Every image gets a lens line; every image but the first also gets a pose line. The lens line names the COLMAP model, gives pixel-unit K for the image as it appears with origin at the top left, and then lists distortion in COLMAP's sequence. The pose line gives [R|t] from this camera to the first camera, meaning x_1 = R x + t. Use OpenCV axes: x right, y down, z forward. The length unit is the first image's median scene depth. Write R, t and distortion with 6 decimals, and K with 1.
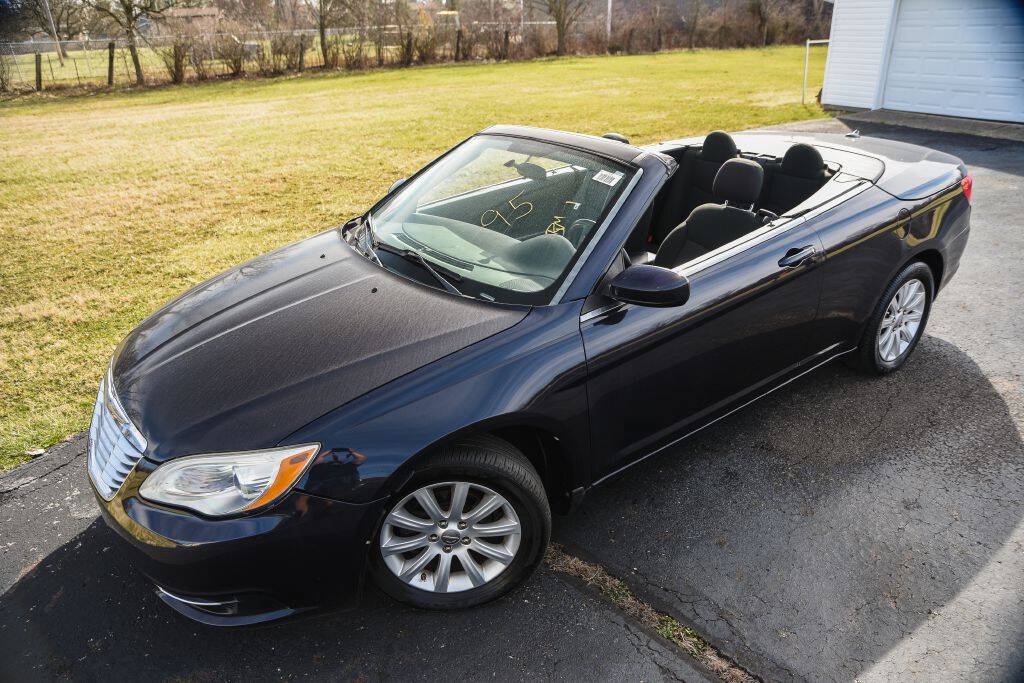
lens RADIAL K [[696.9, 0, 510.0], [0, 696.9, 339.2], [0, 0, 1]] dist [-0.112391, 0.077686]
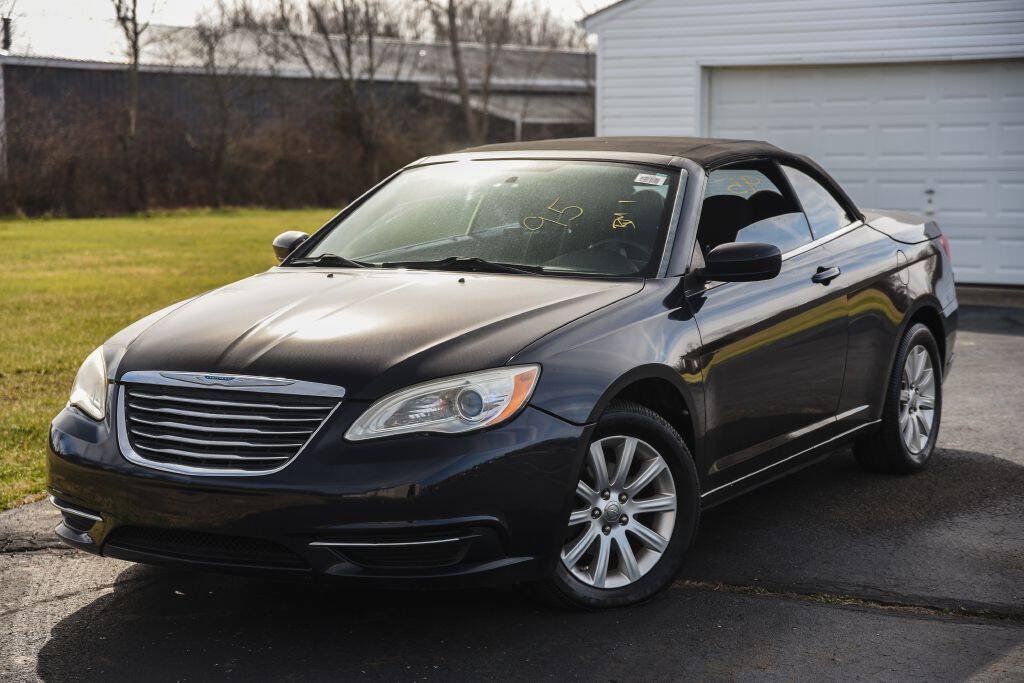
lens RADIAL K [[1815.6, 0, 507.2], [0, 1815.6, 368.1], [0, 0, 1]] dist [0.317783, -0.025245]
pose [[0.906093, -0.019099, 0.422646, -0.784409], [0.154403, 0.945005, -0.288313, 0.498127], [-0.393897, 0.326496, 0.859212, -0.691436]]
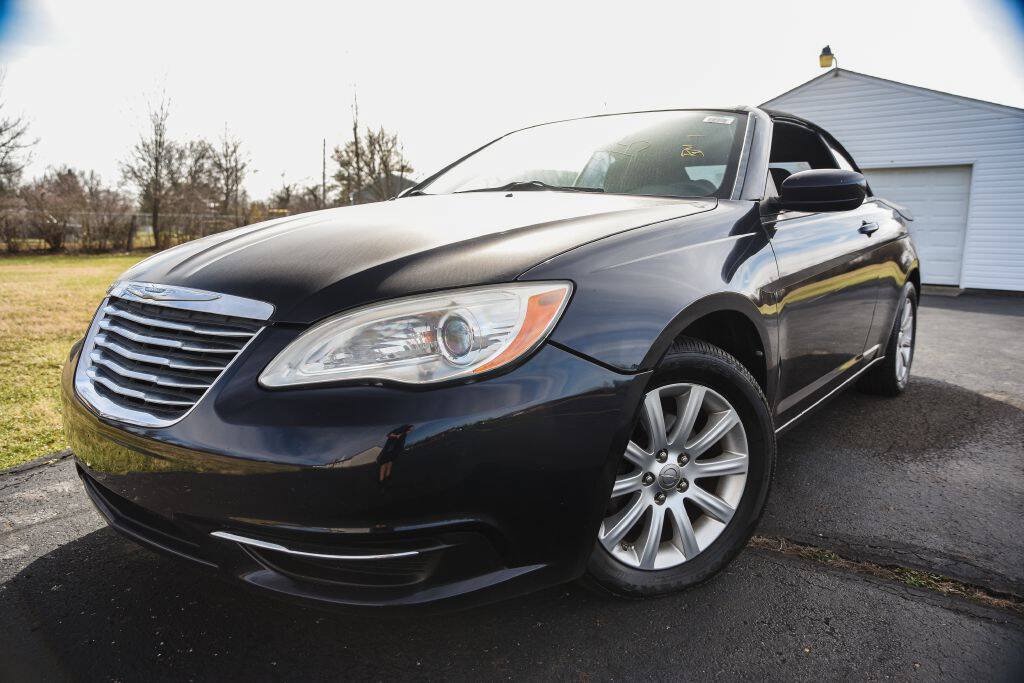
lens RADIAL K [[696.9, 0, 510.0], [0, 696.9, 339.2], [0, 0, 1]] dist [-0.112391, 0.077686]
pose [[0.963136, 0.002568, 0.269002, -0.282919], [0.072633, 0.960336, -0.269221, 0.210651], [-0.259024, 0.278834, 0.924748, 0.209916]]
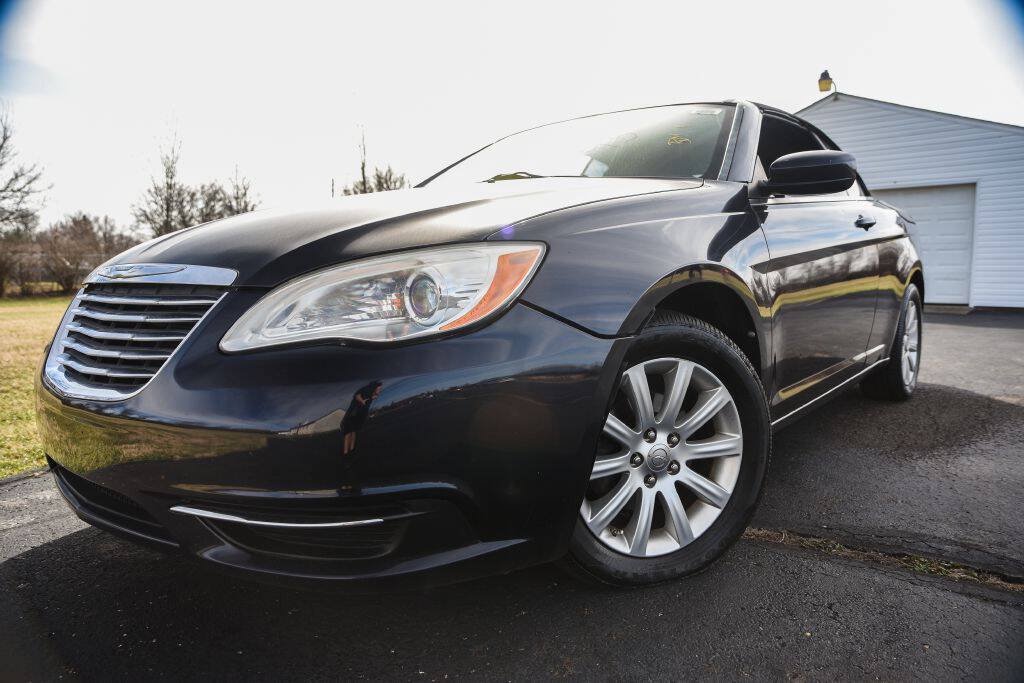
lens RADIAL K [[696.9, 0, 510.0], [0, 696.9, 339.2], [0, 0, 1]] dist [-0.112391, 0.077686]
pose [[0.966788, -0.002021, 0.255571, -0.260427], [0.086286, 0.943837, -0.318945, 0.243846], [-0.240573, 0.330405, 0.912665, 0.229590]]
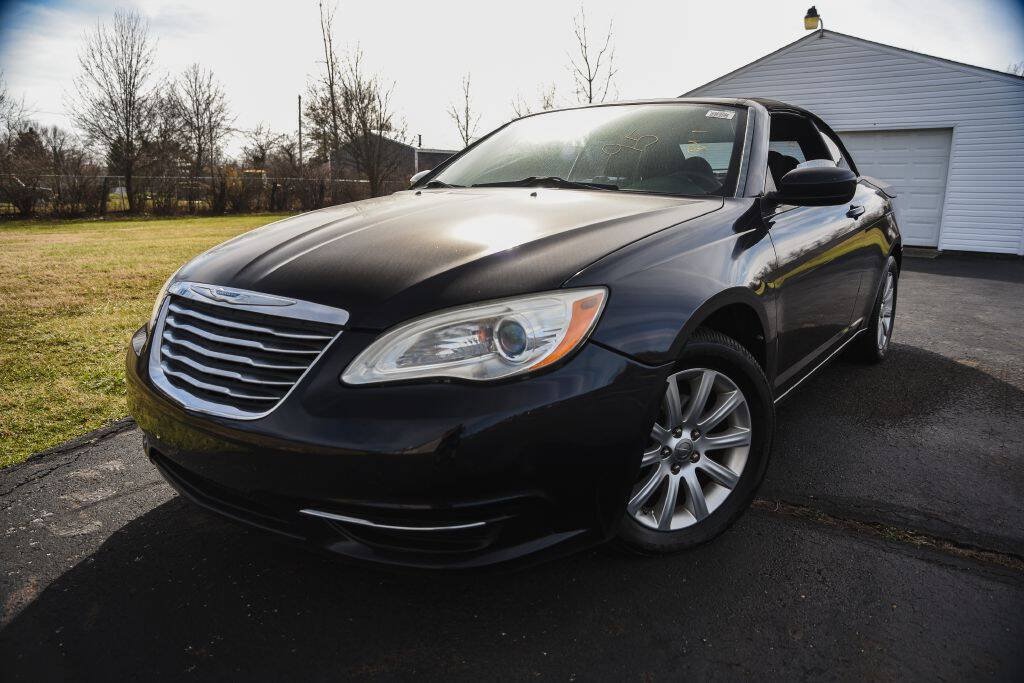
lens RADIAL K [[698.3, 0, 512.8], [0, 698.3, 340.9], [0, 0, 1]] dist [-0.112337, 0.080533]
pose [[0.954417, -0.025634, 0.297372, -0.335218], [0.091018, 0.973847, -0.208175, 0.199464], [-0.284259, 0.225752, 0.931790, 0.161264]]
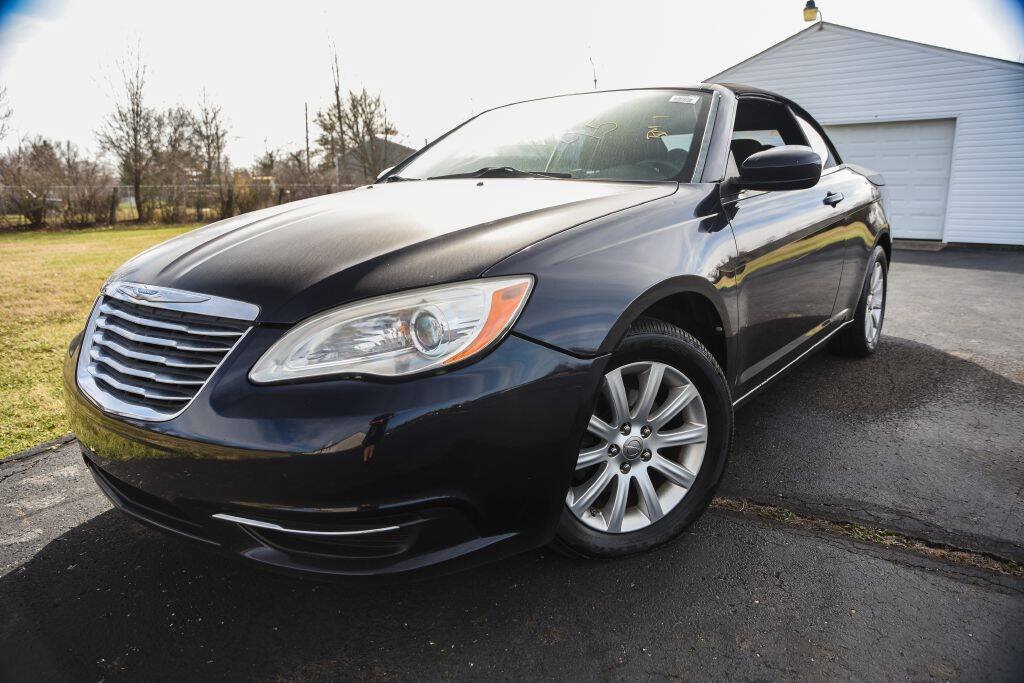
lens RADIAL K [[696.8, 0, 510.2], [0, 696.8, 343.8], [0, 0, 1]] dist [-0.111375, 0.078393]
pose [[0.959062, -0.041825, 0.280089, -0.278651], [0.103308, 0.972548, -0.208514, 0.204543], [-0.263679, 0.228913, 0.937055, 0.170698]]
